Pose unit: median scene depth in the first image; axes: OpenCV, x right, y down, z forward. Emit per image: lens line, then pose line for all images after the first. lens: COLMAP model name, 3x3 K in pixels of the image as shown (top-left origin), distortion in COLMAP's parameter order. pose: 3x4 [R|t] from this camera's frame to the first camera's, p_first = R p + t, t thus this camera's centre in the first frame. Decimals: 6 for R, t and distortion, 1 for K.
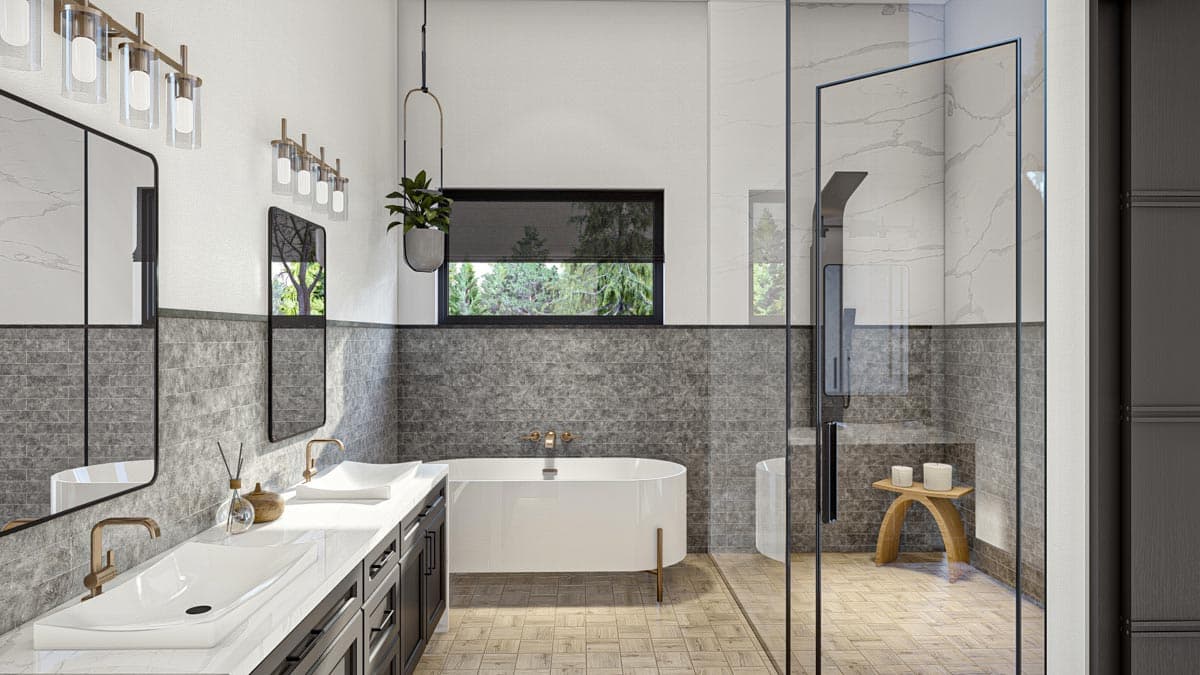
lens RADIAL K [[740.8, 0, 600.0], [0, 740.8, 337.5], [0, 0, 1]] dist [0.003400, 0.001794]
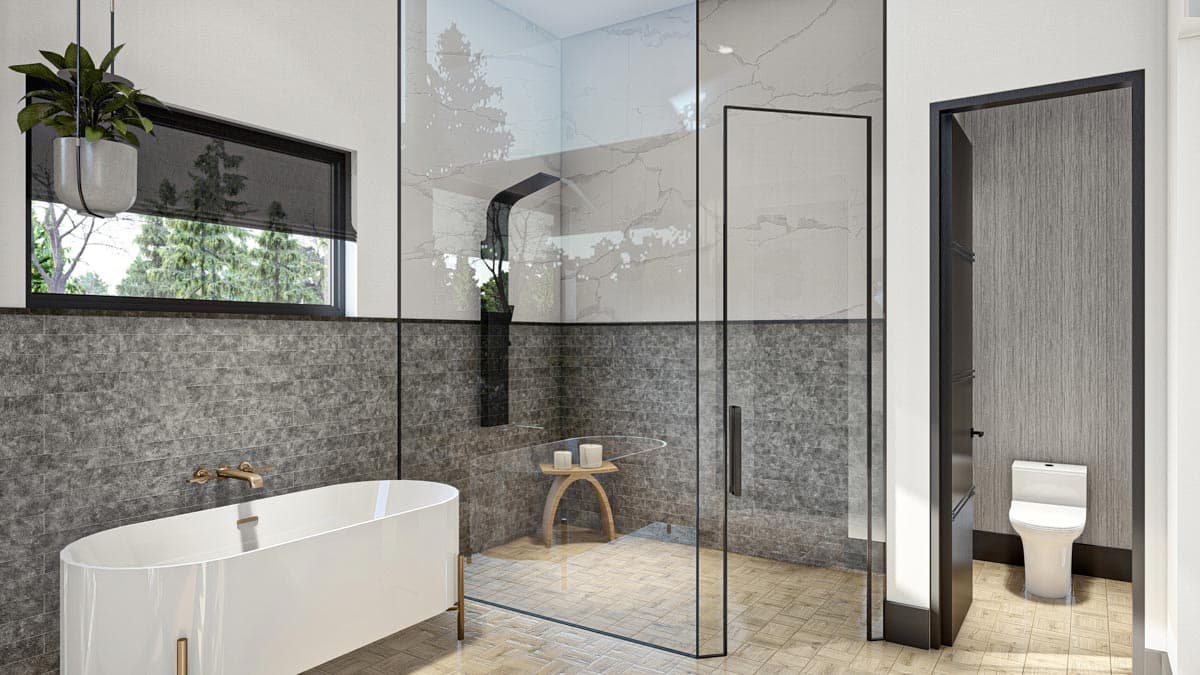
lens RADIAL K [[740.8, 0, 600.0], [0, 740.8, 337.5], [0, 0, 1]] dist [0.003400, 0.001794]
pose [[0.575131, -0.000412, 0.818061, -0.434314], [-0.001052, 0.999999, 0.001243, 0.004285], [-0.818061, -0.001575, 0.575130, 0.308821]]
